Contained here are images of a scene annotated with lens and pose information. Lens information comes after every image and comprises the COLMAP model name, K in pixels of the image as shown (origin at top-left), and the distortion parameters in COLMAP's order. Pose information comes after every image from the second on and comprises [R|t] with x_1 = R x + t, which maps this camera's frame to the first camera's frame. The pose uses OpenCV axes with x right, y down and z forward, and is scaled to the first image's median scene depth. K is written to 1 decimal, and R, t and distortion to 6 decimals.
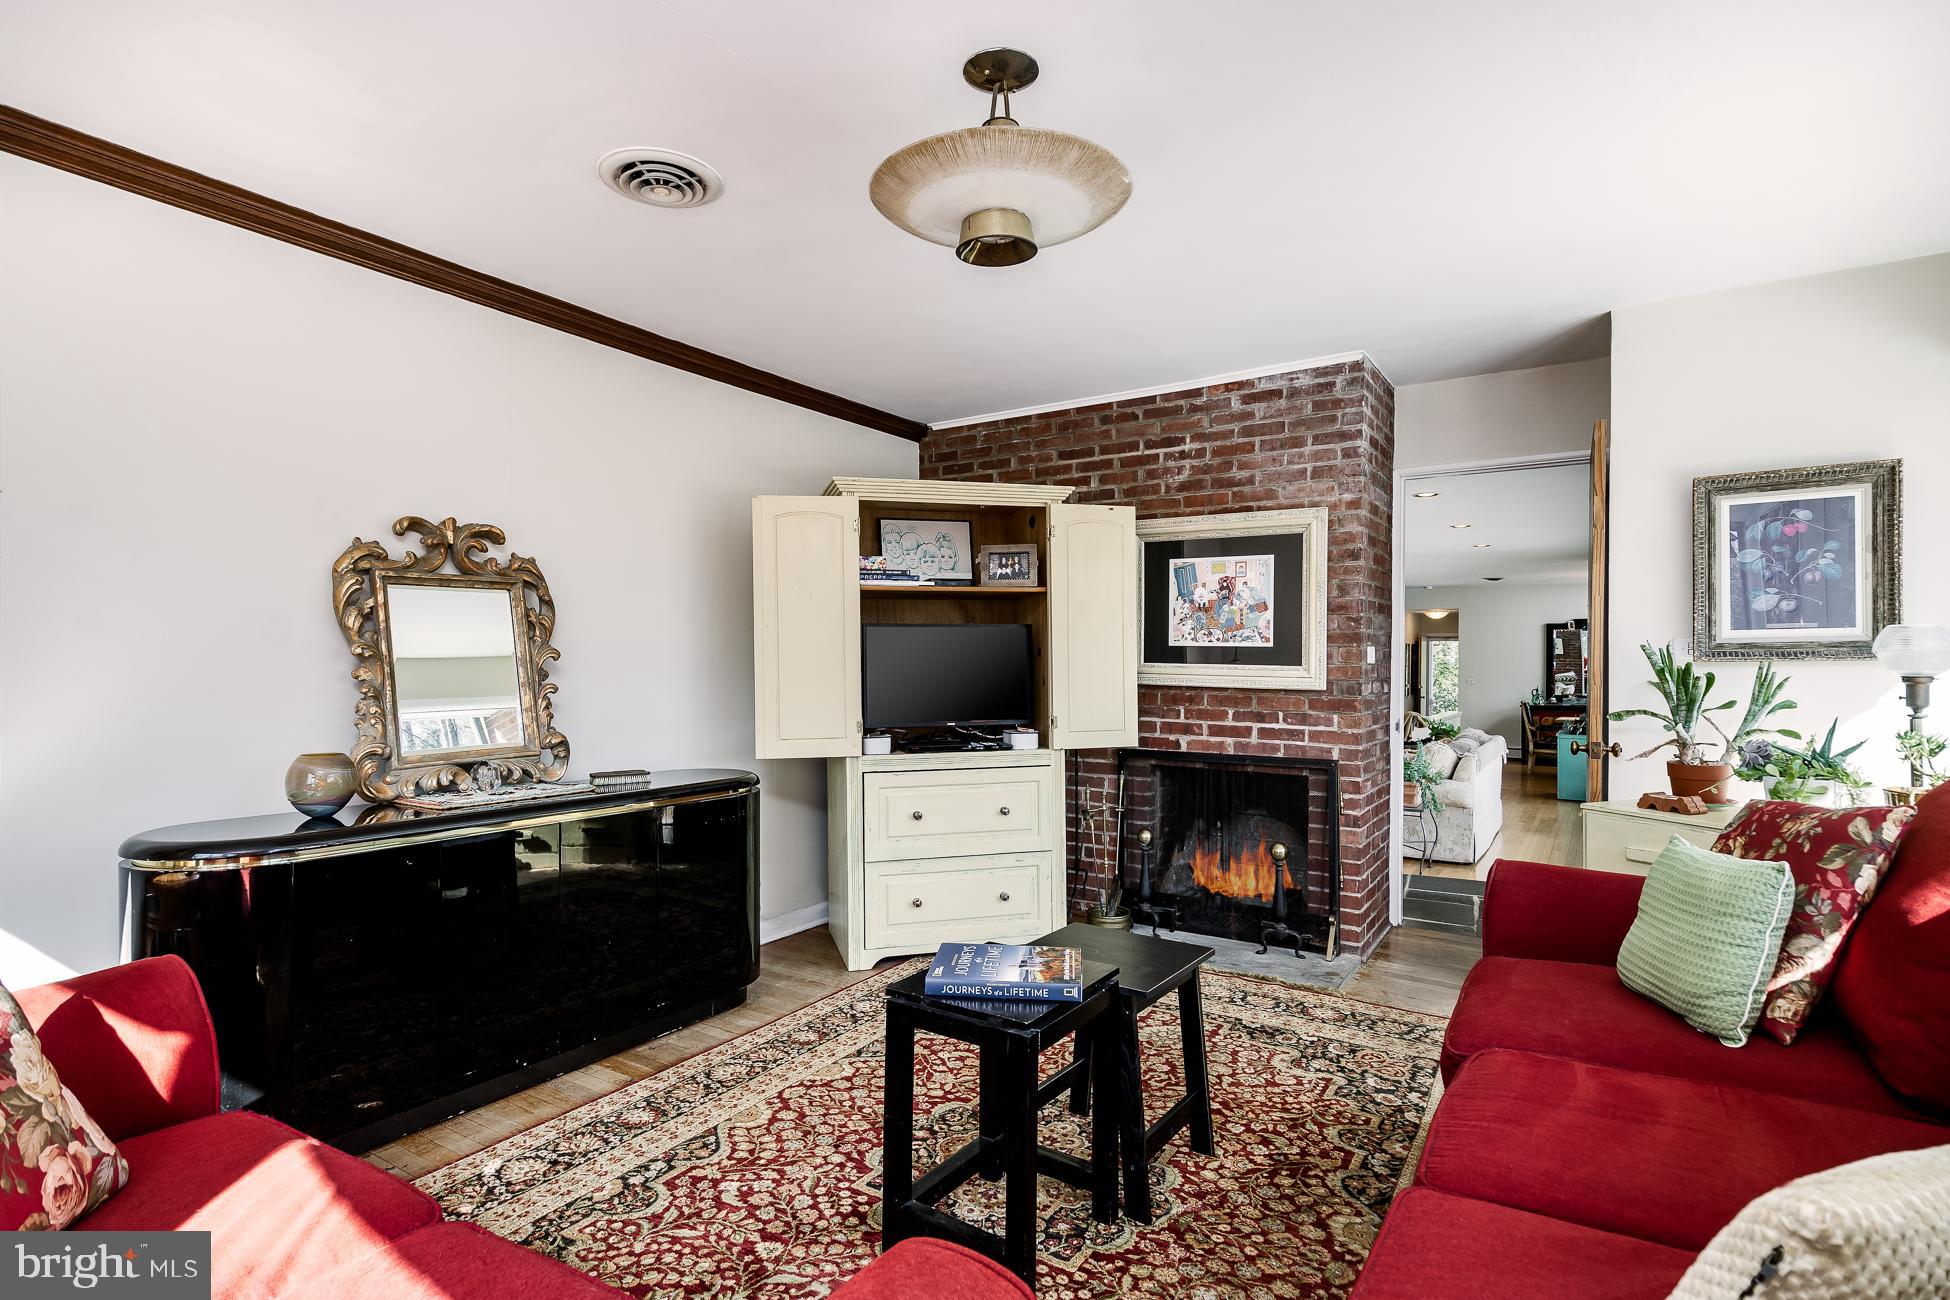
lens RADIAL K [[989.1, 0, 970.0], [0, 989.1, 650.6], [0, 0, 1]] dist [0.022180, 0.000338]
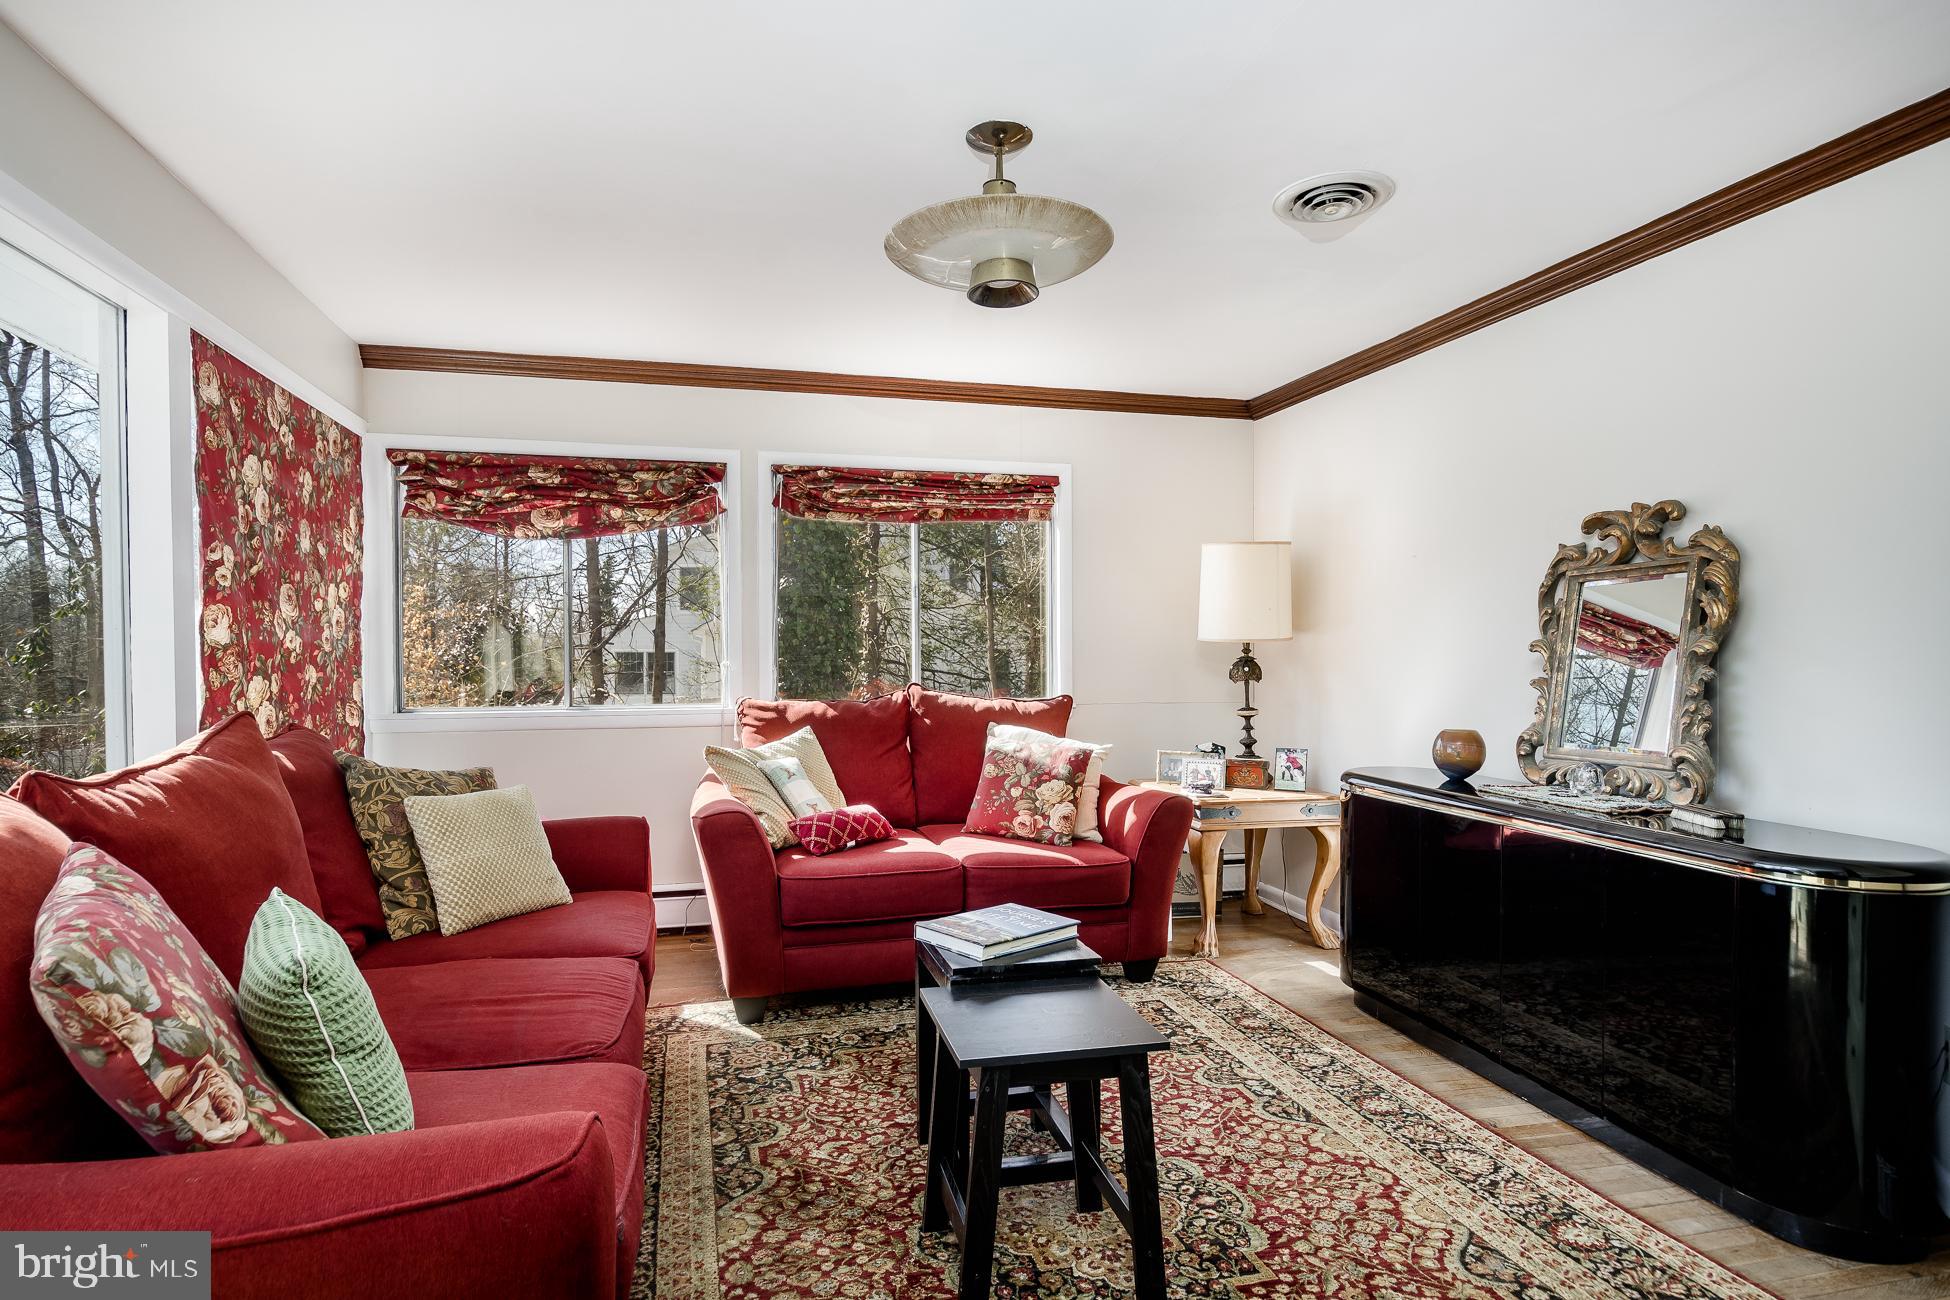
lens RADIAL K [[1077.7, 0, 973.3], [0, 1077.7, 665.6], [0, 0, 1]] dist [0.003731, 0.000228]
pose [[-0.687622, 0.000899, -0.726068, 0.789657], [0.006053, 0.999972, -0.004494, 0.021055], [0.726044, -0.007485, -0.687608, 1.527032]]
